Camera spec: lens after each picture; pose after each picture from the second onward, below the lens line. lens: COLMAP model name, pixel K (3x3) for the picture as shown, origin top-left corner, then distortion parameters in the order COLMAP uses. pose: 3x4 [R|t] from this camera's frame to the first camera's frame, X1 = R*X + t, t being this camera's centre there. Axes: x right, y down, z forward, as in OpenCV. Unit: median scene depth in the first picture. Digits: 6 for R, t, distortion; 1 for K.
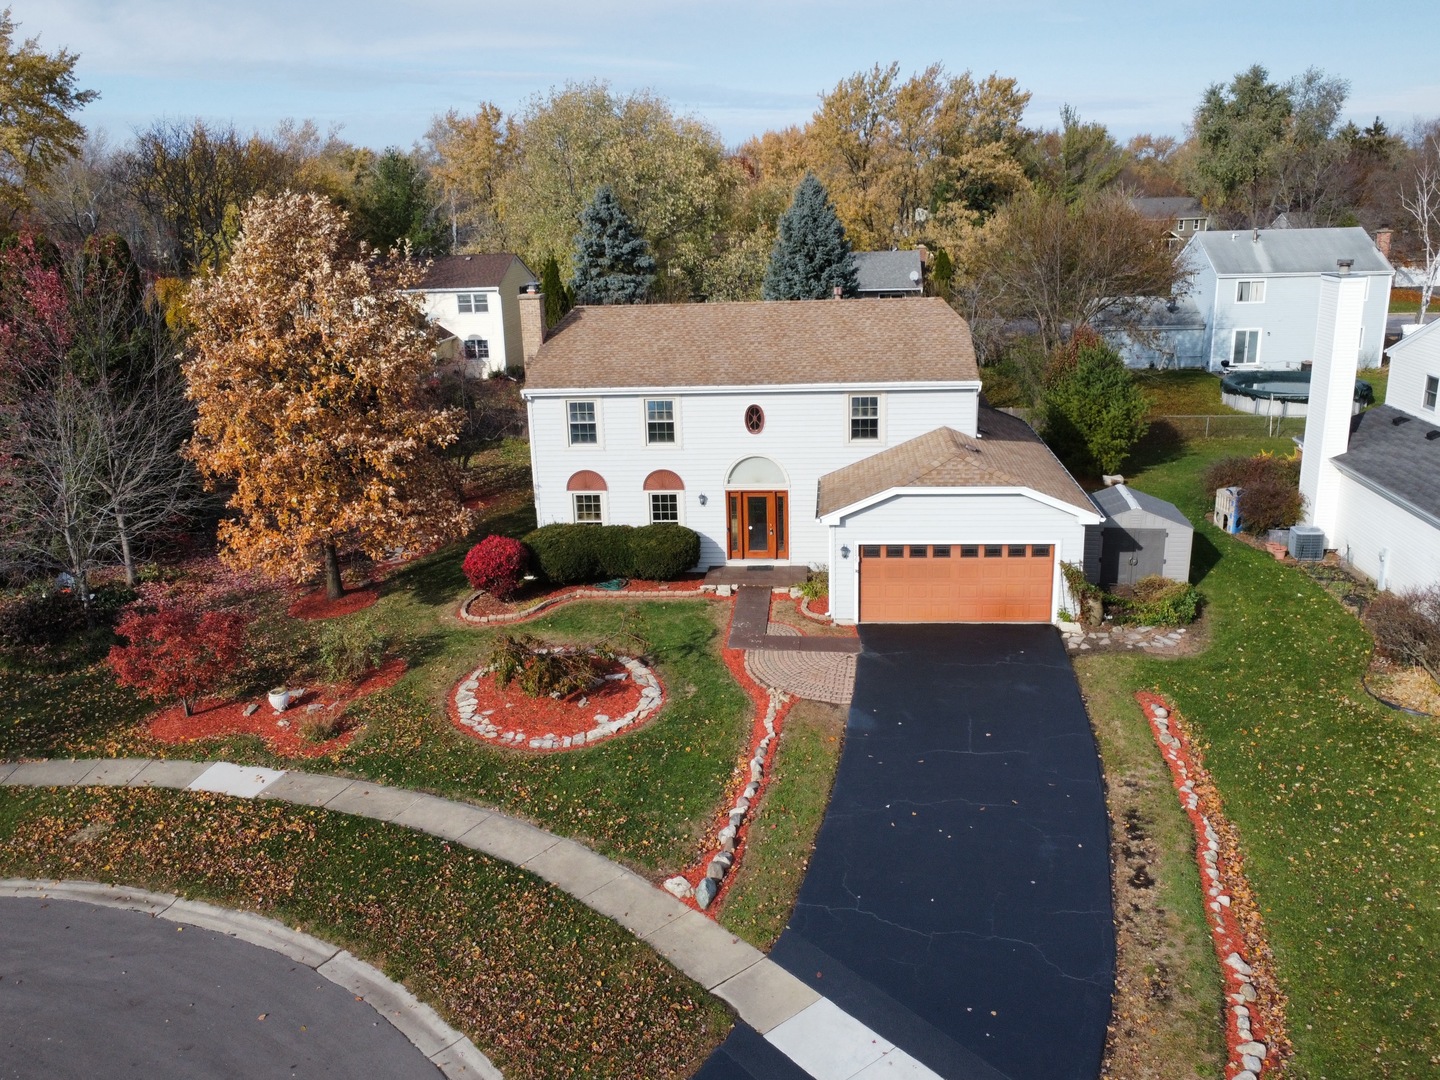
lens RADIAL K [[1173.1, 0, 720.0], [0, 1173.1, 540.0], [0, 0, 1]] dist [0.004449, -0.001724]
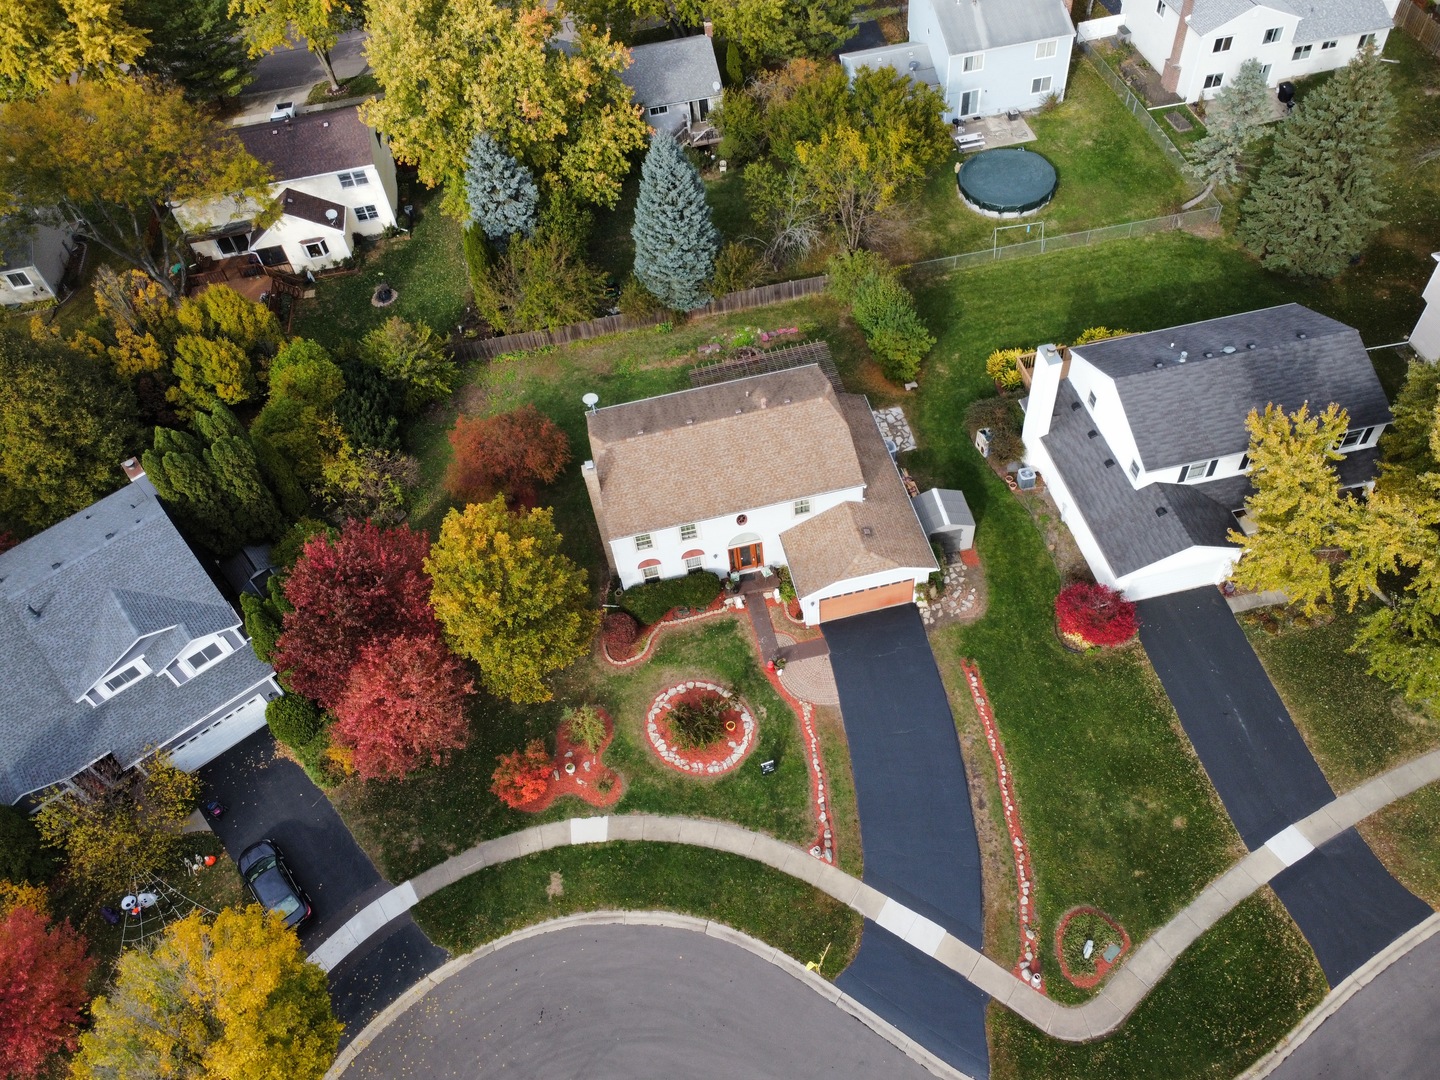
lens RADIAL K [[1079.8, 0, 720.0], [0, 1079.8, 540.0], [0, 0, 1]] dist [0.002693, -0.004323]
pose [[0.953870, -0.263362, 0.144125, -0.270805], [0.139046, 0.813020, 0.565388, -1.114844], [-0.266078, -0.519267, 0.812136, -0.353387]]
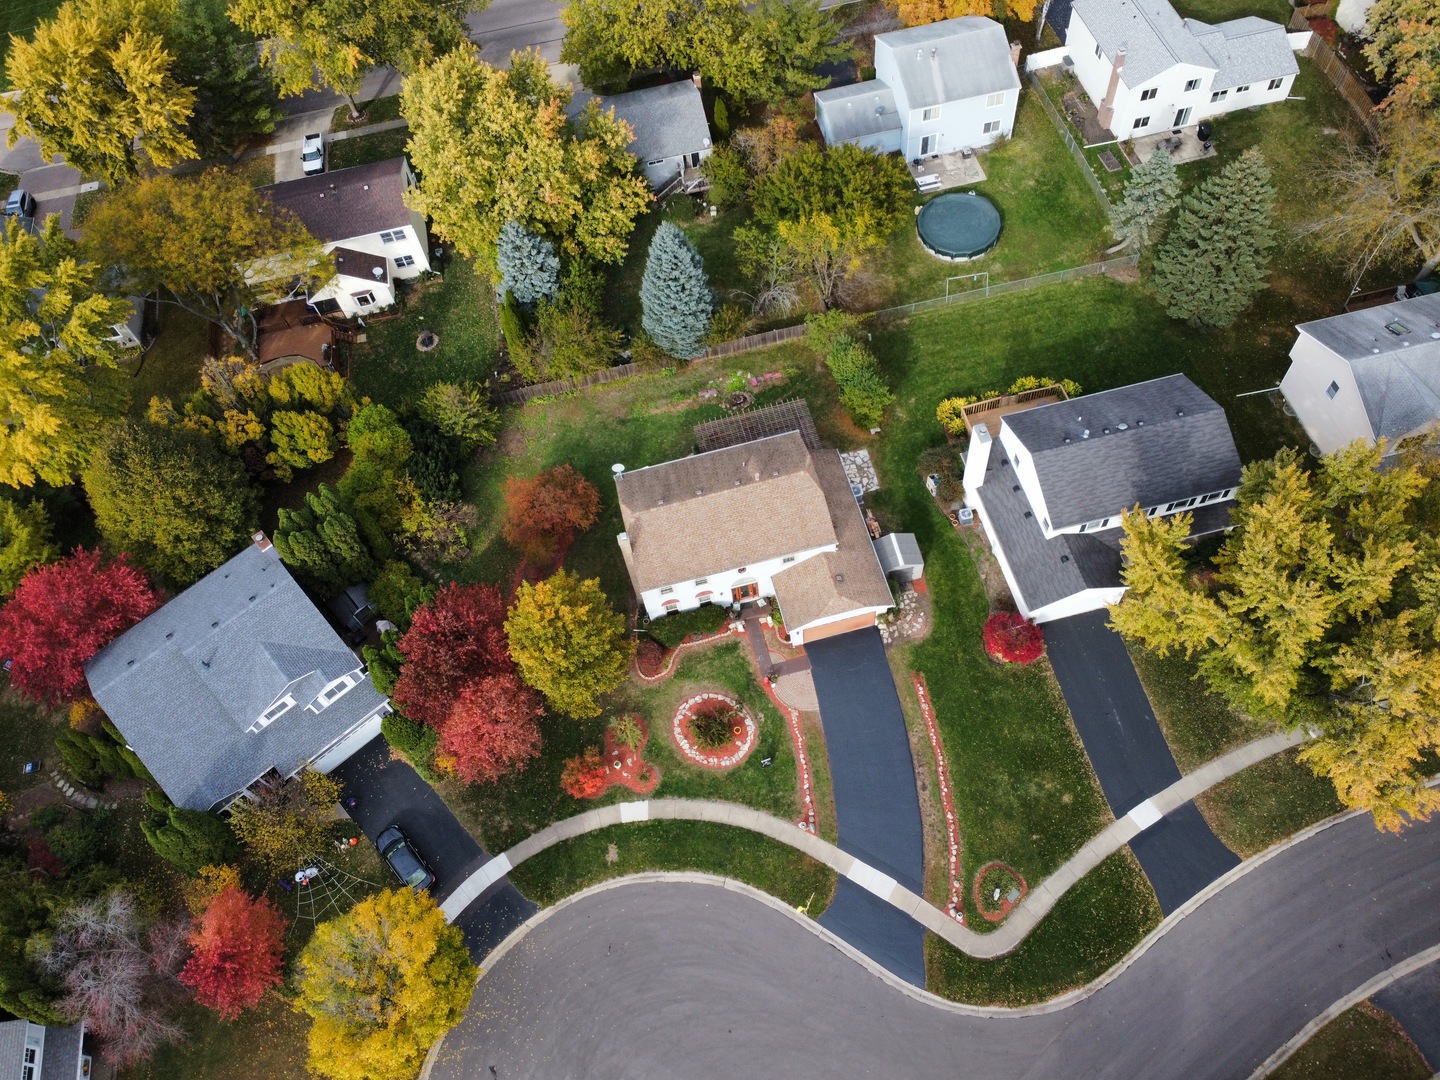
lens RADIAL K [[1079.8, 0, 720.0], [0, 1079.8, 540.0], [0, 0, 1]] dist [0.002693, -0.004323]
pose [[0.944811, -0.302942, 0.124734, -0.282253], [0.144459, 0.726948, 0.671326, -1.730456], [-0.294047, -0.616257, 0.730591, -0.523379]]
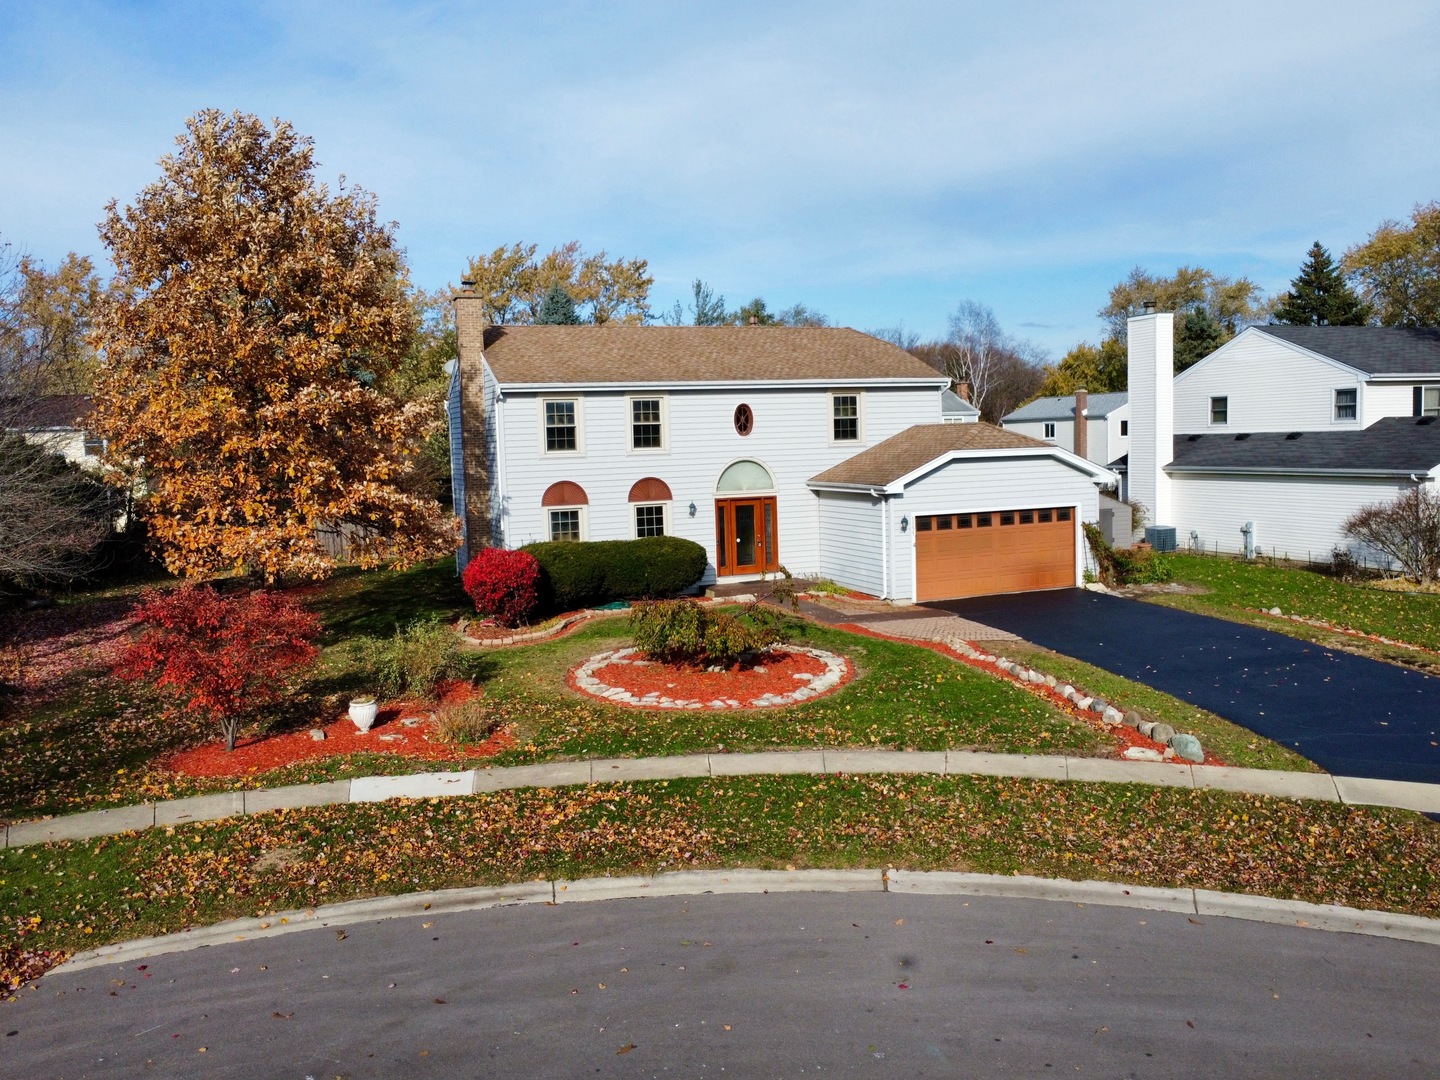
lens RADIAL K [[1132.7, 0, 720.9], [0, 1132.7, 517.0], [0, 0, 1]] dist [0.000897, 0.002053]
pose [[0.890090, -0.027915, 0.454929, -0.452517], [0.132695, 0.970757, -0.200056, 0.171616], [-0.436041, 0.238434, 0.867766, 0.264532]]
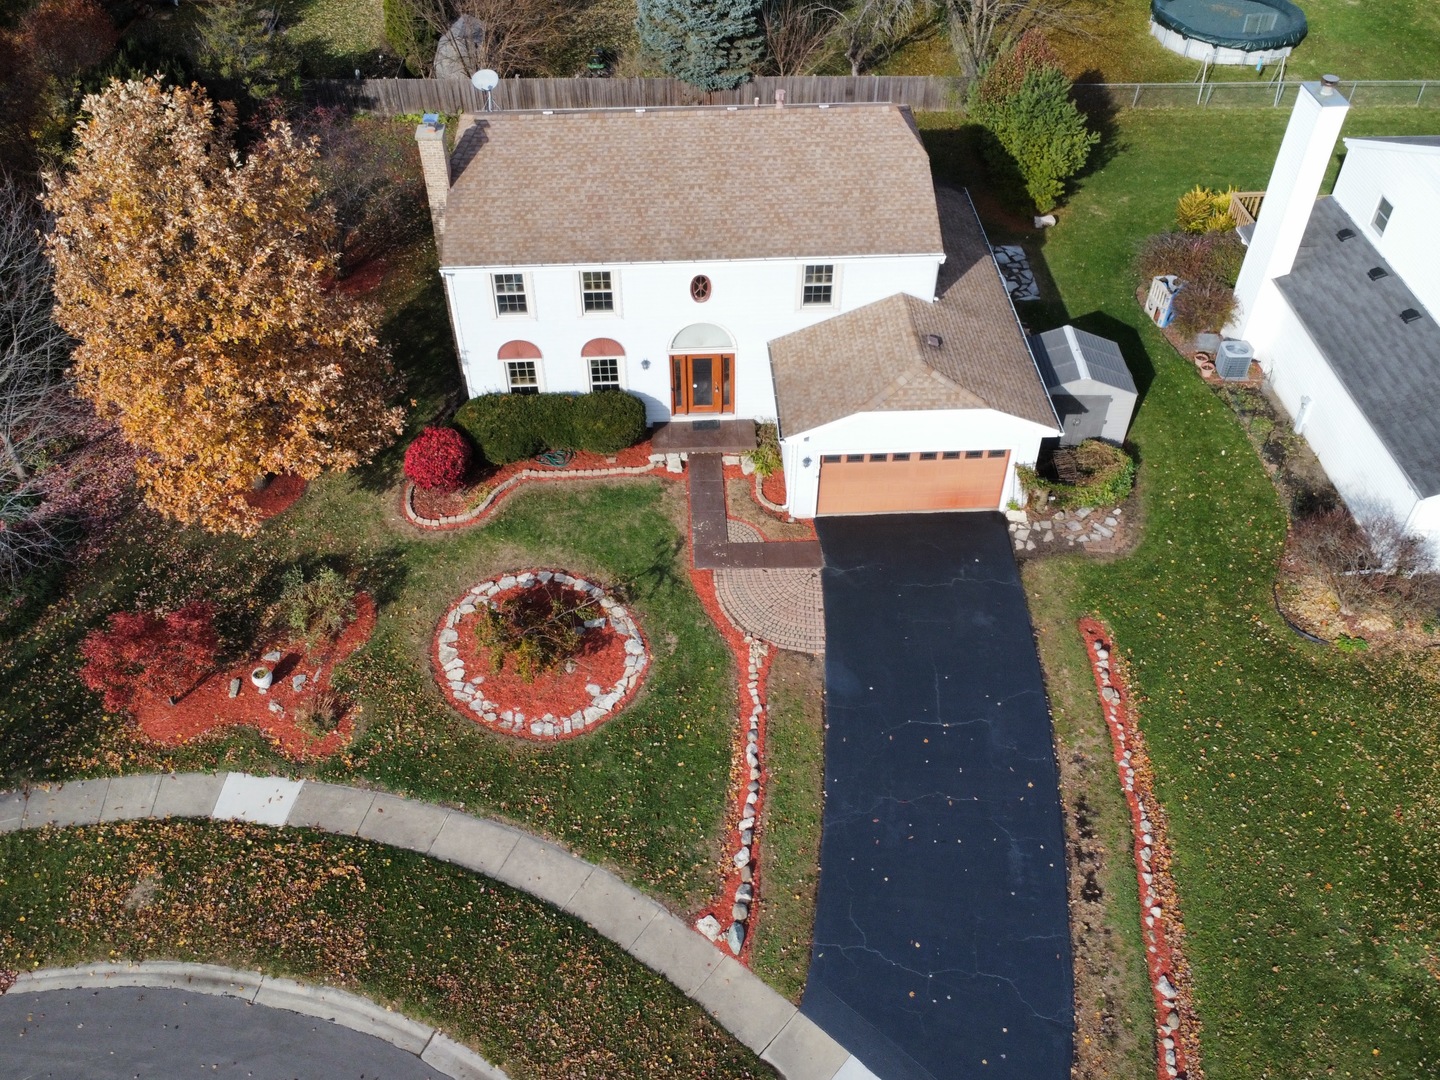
lens RADIAL K [[1222.3, 0, 720.0], [0, 1222.3, 540.0], [0, 0, 1]] dist [0.002132, 0.000838]
pose [[0.989695, -0.074787, 0.122113, -0.098789], [0.011451, 0.891380, 0.453113, -0.406661], [-0.142736, -0.447045, 0.883050, 0.066043]]
